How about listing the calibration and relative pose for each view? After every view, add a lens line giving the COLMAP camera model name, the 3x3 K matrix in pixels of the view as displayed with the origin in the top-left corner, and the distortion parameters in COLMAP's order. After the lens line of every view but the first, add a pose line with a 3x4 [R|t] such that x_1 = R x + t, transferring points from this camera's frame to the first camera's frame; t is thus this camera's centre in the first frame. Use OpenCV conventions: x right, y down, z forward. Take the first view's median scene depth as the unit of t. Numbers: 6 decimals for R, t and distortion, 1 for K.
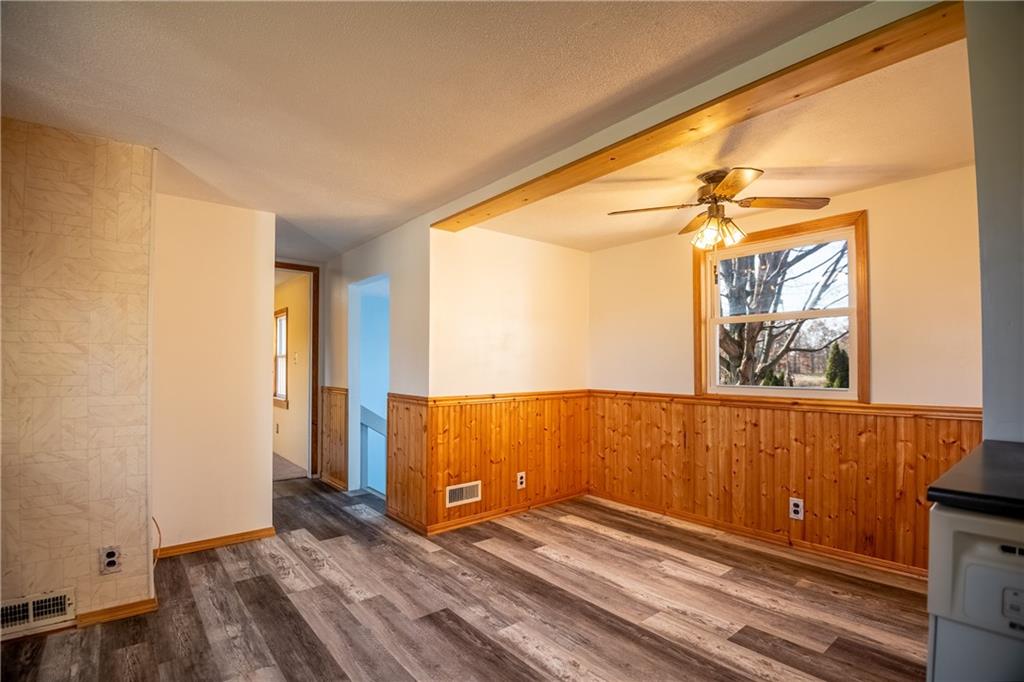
lens RADIAL K [[489.6, 0, 511.9], [0, 489.6, 355.5], [0, 0, 1]] dist [-0.000647, -0.031928]
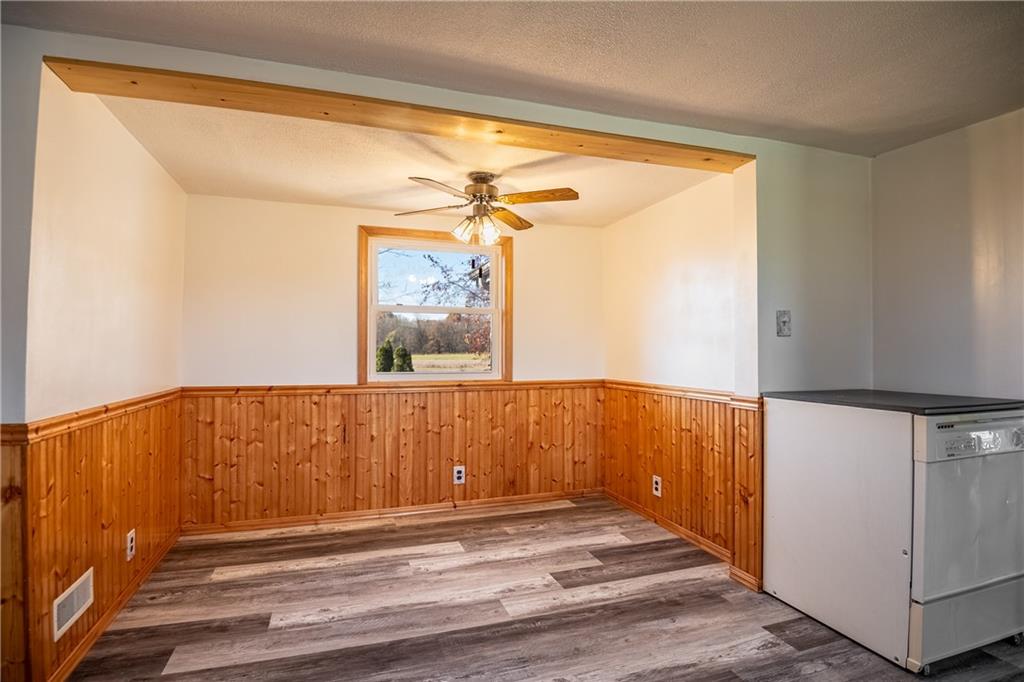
lens RADIAL K [[488.9, 0, 486.9], [0, 488.9, 340.9], [0, 0, 1]] dist [0.001291, -0.026802]
pose [[0.379581, 0.020705, 0.924927, -0.474276], [-0.018133, 0.999724, -0.014937, 0.007494], [-0.924981, -0.011101, 0.379851, 0.480574]]
